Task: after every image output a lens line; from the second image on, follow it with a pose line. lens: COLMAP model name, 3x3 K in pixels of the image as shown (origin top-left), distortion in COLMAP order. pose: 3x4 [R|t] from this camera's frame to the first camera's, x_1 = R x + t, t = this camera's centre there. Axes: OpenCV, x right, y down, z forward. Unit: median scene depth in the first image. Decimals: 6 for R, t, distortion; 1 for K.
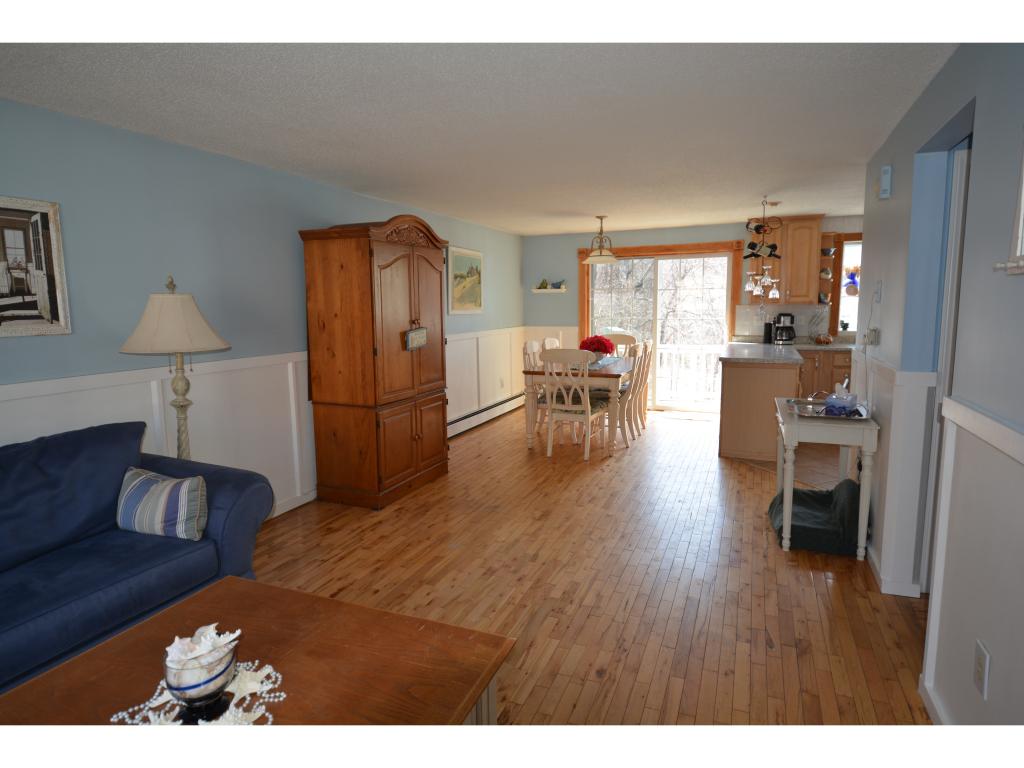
lens RADIAL K [[576.7, 0, 512.0], [0, 576.7, 384.0], [0, 0, 1]] dist [0.027432, -0.033029]
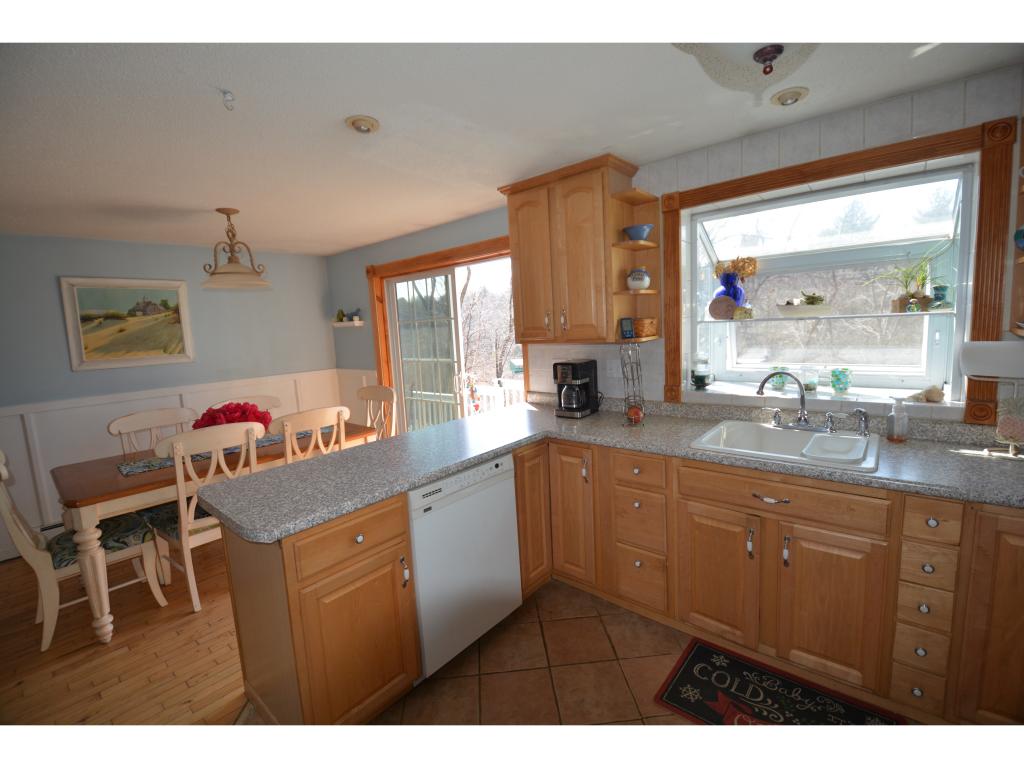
lens RADIAL K [[445.5, 0, 512.0], [0, 445.5, 384.0], [0, 0, 1]] dist [0.010241, -0.016624]
pose [[0.948768, 0.006103, -0.315916, 0.864119], [-0.004083, 0.999967, 0.007056, -0.160374], [0.315948, -0.005404, 0.948761, 0.937419]]
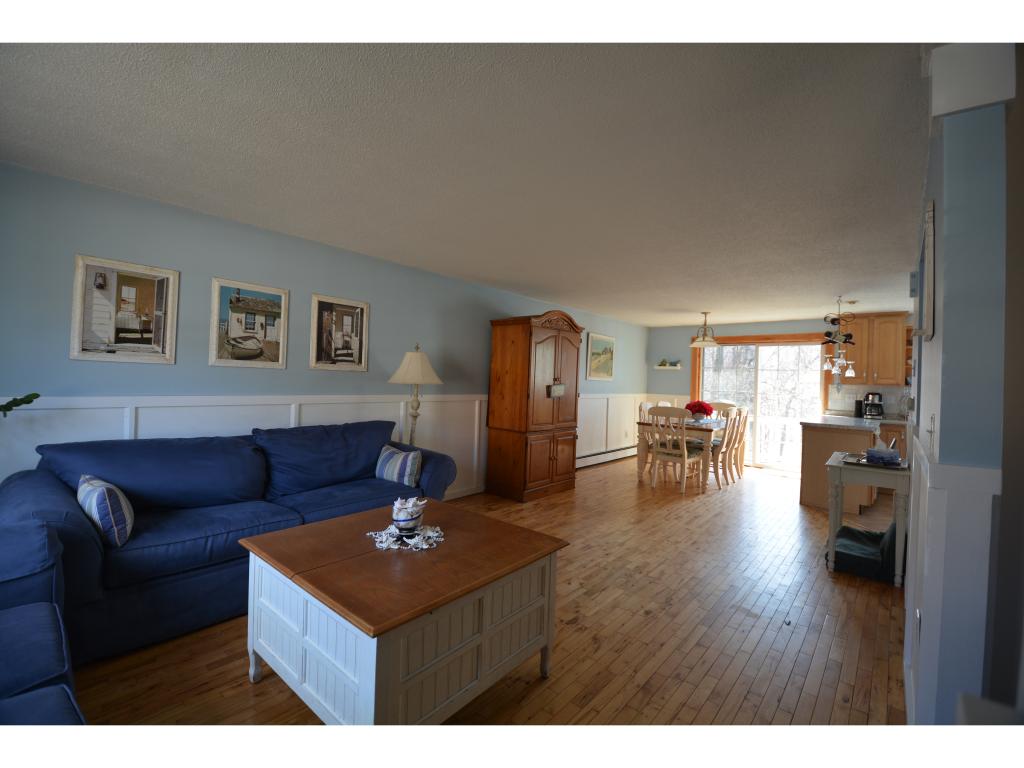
lens RADIAL K [[445.5, 0, 512.0], [0, 445.5, 384.0], [0, 0, 1]] dist [0.010241, -0.016624]
pose [[0.949583, 0.047272, -0.309931, 0.082119], [-0.087649, 0.989177, -0.117670, 0.051431], [0.301014, 0.138903, 0.943449, -0.129940]]
